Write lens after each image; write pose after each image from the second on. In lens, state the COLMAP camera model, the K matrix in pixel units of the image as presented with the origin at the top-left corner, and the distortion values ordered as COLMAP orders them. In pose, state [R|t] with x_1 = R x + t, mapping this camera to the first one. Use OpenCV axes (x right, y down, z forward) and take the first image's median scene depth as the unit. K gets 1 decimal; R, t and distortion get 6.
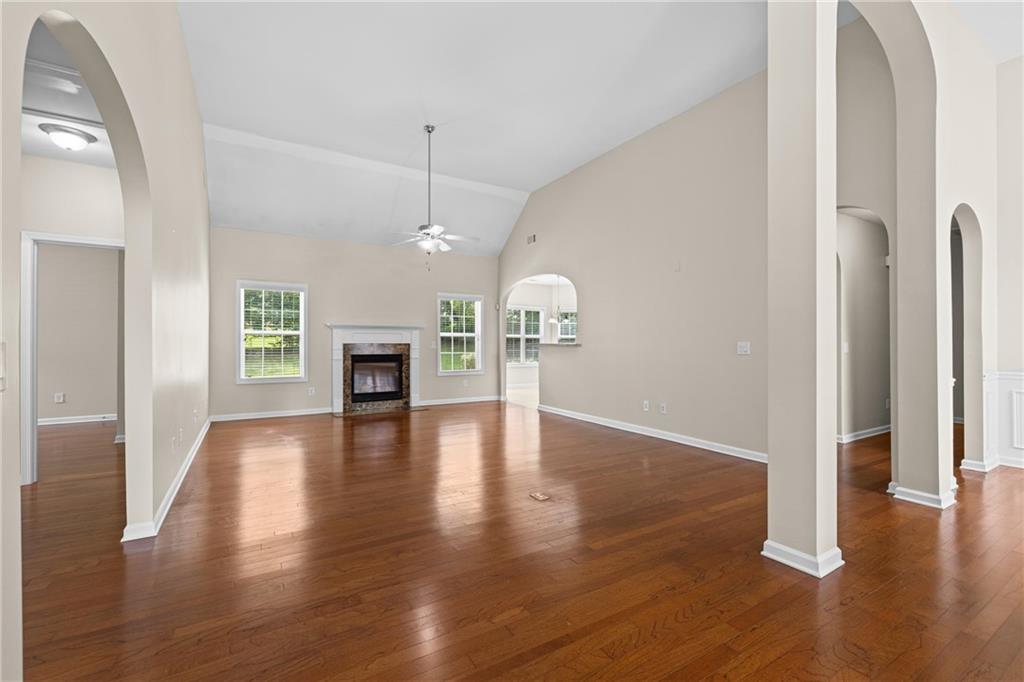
lens RADIAL K [[440.2, 0, 513.0], [0, 440.2, 341.1], [0, 0, 1]] dist [0.003415, 0.001082]
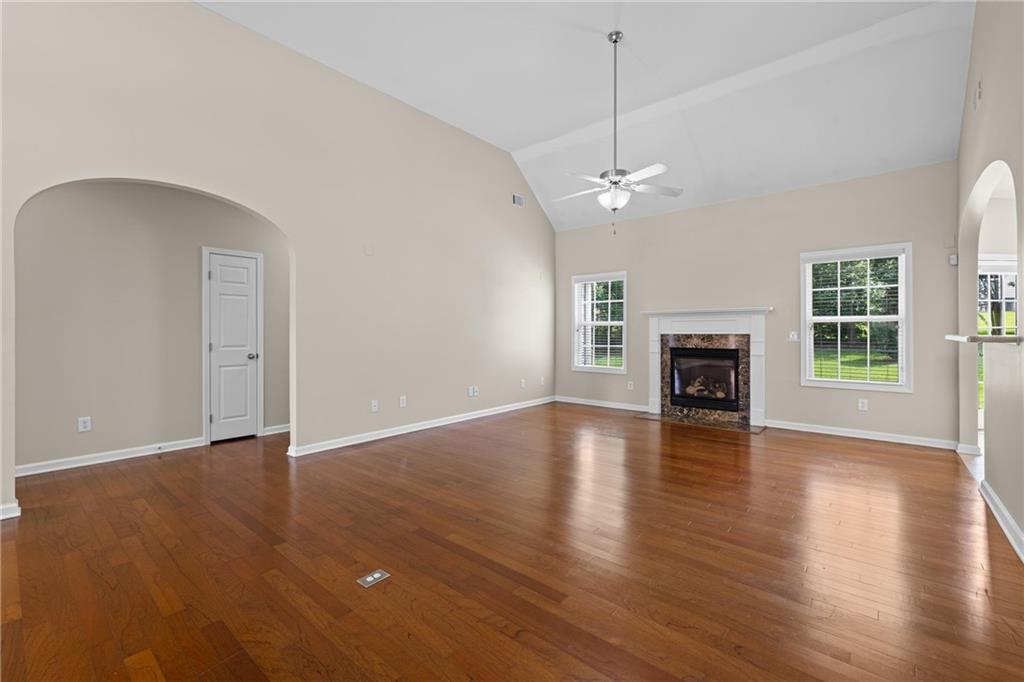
lens RADIAL K [[440.2, 0, 514.3], [0, 440.2, 334.0], [0, 0, 1]] dist [0.003415, 0.001082]
pose [[0.330727, -0.000366, -0.943726, 0.321049], [0.001066, 0.999999, -0.000014, 0.005142], [0.943726, -0.001001, 0.330727, 0.442346]]
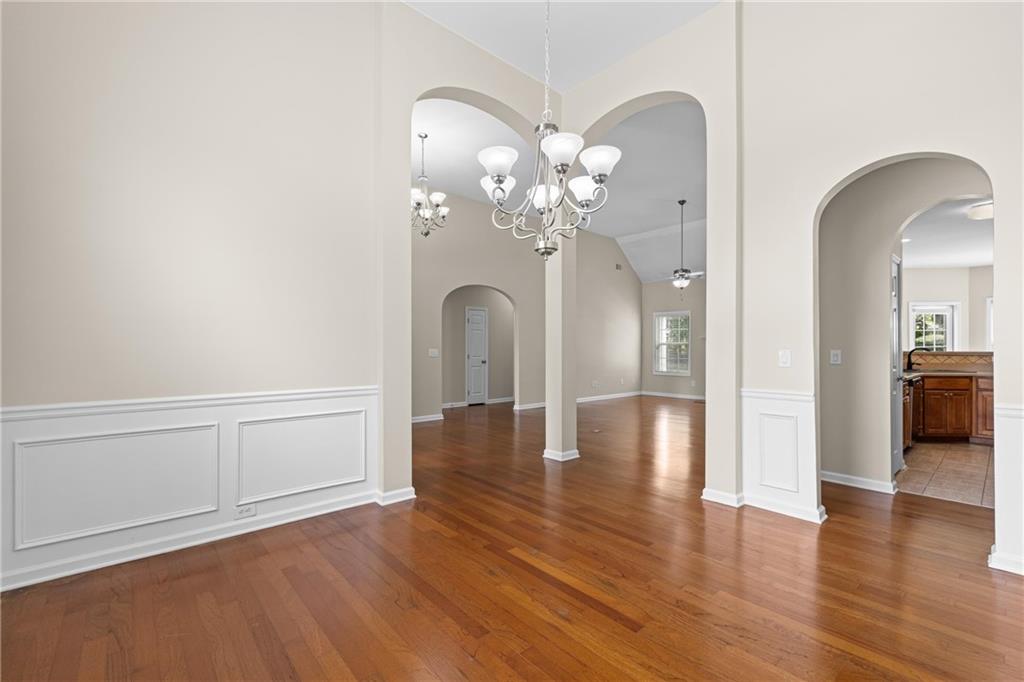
lens RADIAL K [[440.2, 0, 512.2], [0, 440.2, 343.5], [0, 0, 1]] dist [0.003415, 0.001082]
pose [[0.186387, -0.010782, -0.982417, 0.827274], [-0.003556, 0.999926, -0.011649, 0.000133], [0.982470, 0.005665, 0.186335, 0.132347]]
